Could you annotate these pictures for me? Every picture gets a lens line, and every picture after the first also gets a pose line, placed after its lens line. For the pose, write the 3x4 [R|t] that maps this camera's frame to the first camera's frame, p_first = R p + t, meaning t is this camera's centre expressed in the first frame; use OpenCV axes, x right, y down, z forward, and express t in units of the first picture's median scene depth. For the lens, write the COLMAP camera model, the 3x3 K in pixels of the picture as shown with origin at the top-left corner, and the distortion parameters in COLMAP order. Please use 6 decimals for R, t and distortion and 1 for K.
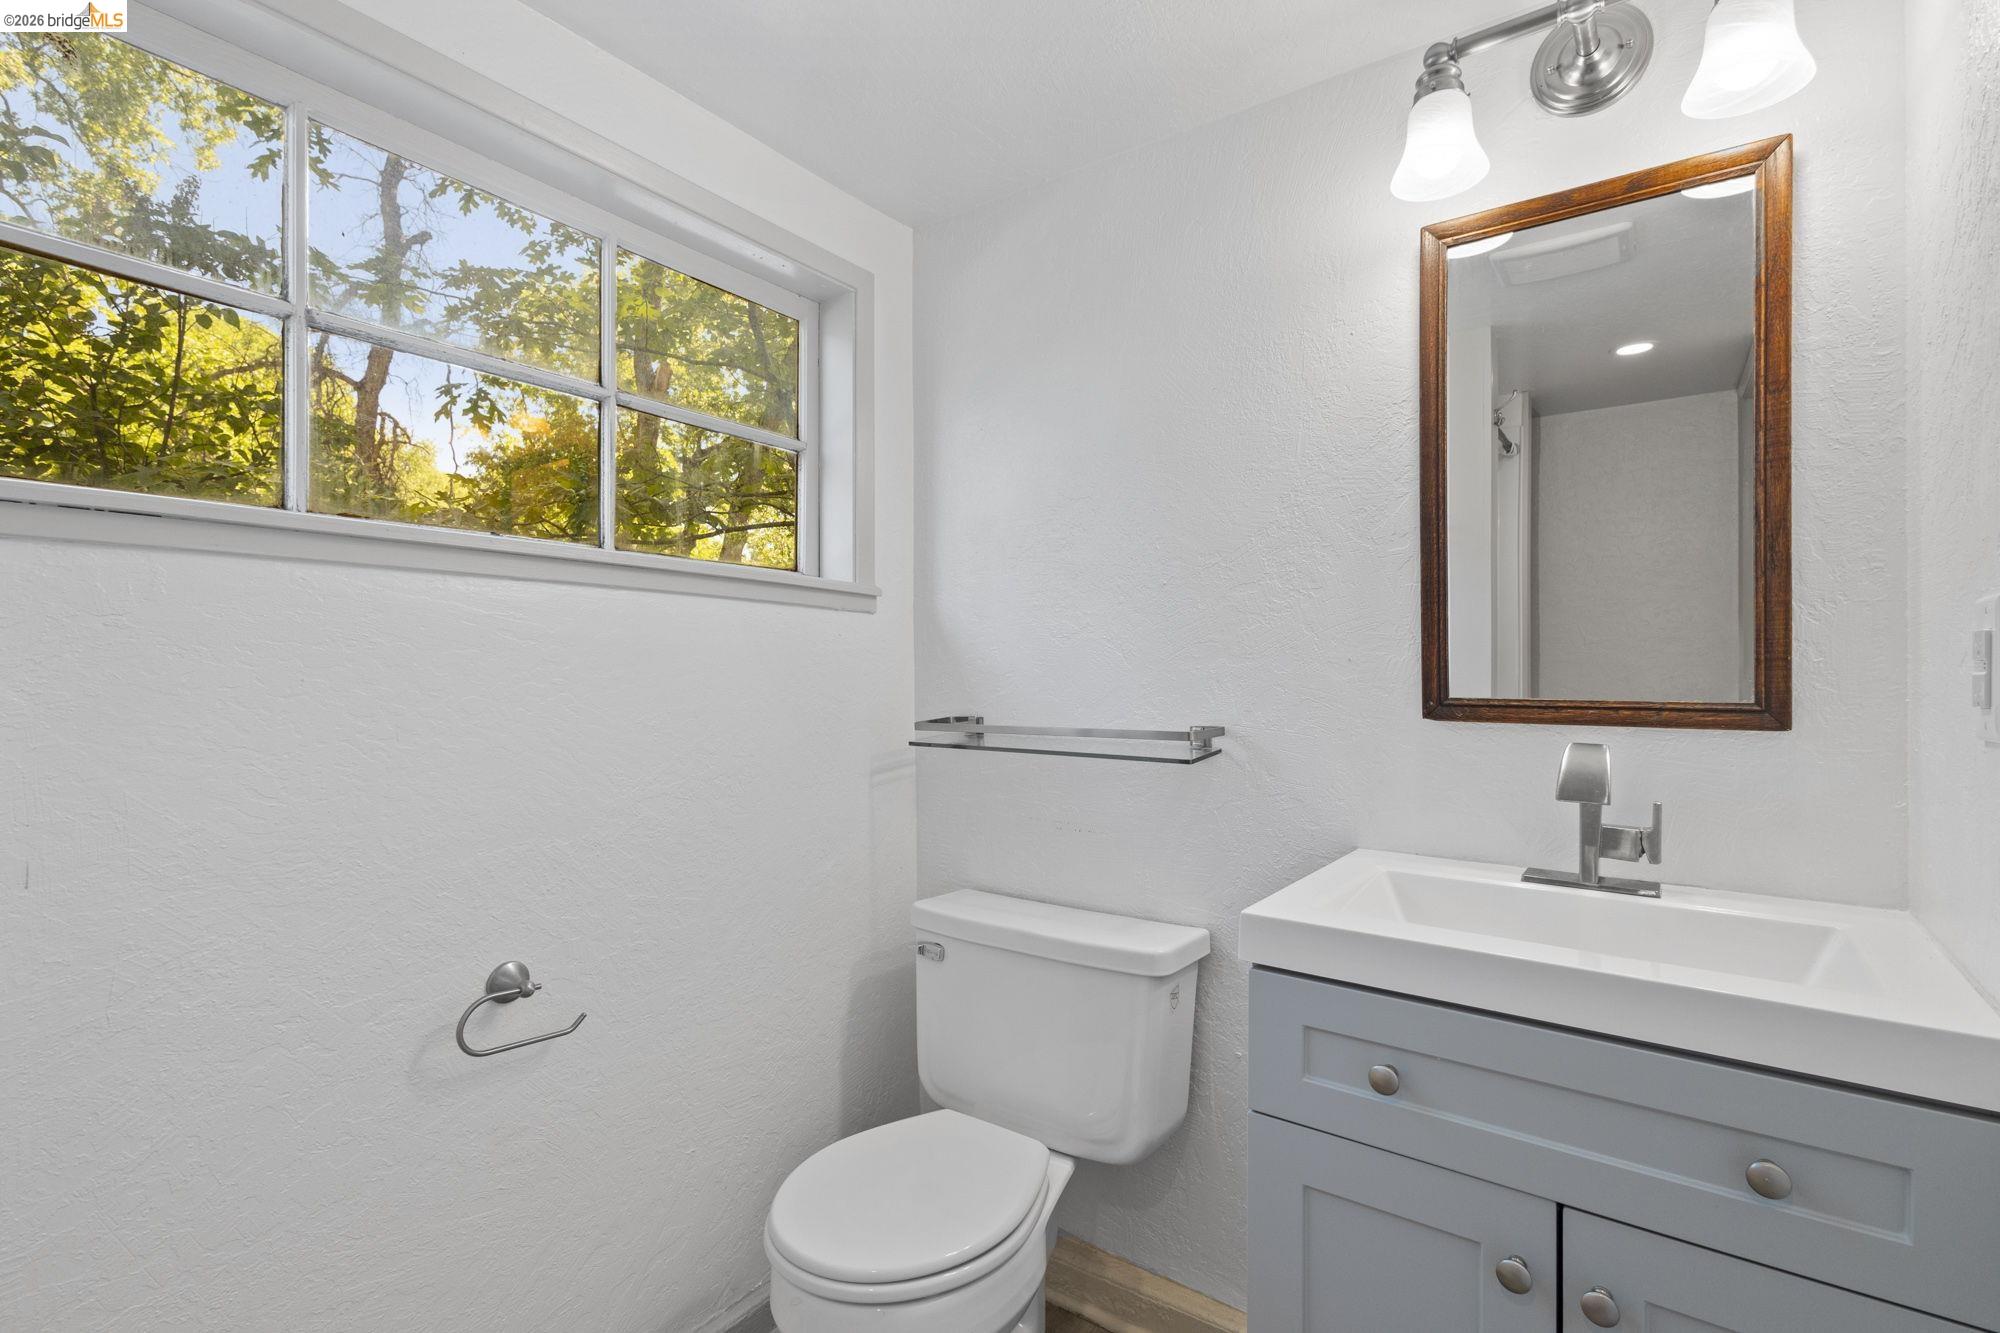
lens RADIAL K [[932.5, 0, 986.5], [0, 932.5, 667.5], [0, 0, 1]] dist [0.017479, -0.005196]
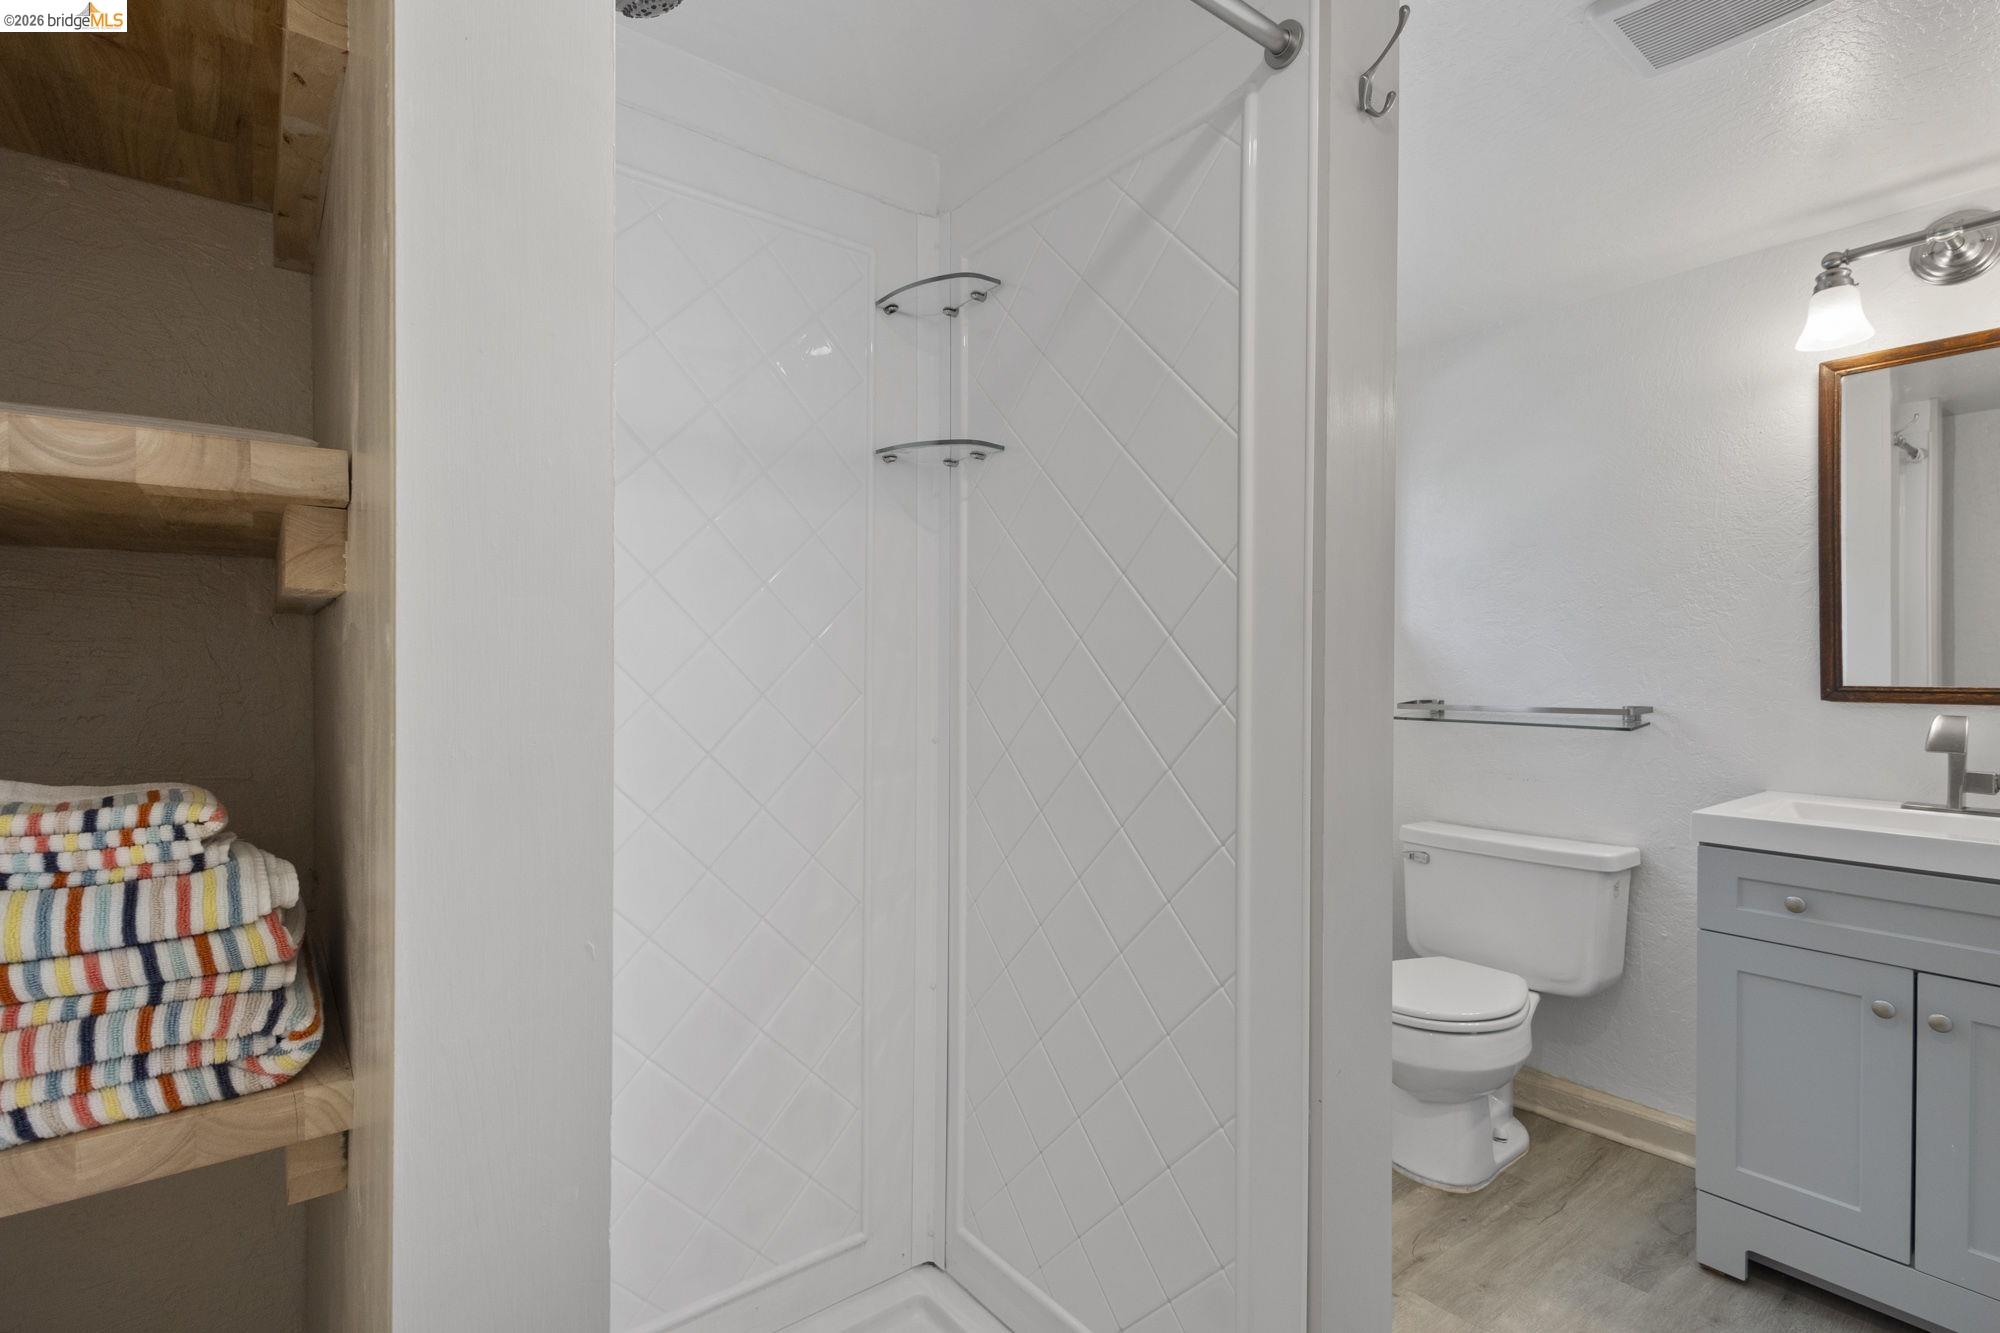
lens RADIAL K [[932.5, 0, 1004.5], [0, 932.5, 669.0], [0, 0, 1]] dist [0.017479, -0.005196]
pose [[0.962855, -0.005663, -0.269959, -0.342340], [0.008841, 0.999905, 0.010561, -0.018660], [0.269874, -0.012555, 0.962814, -0.714575]]
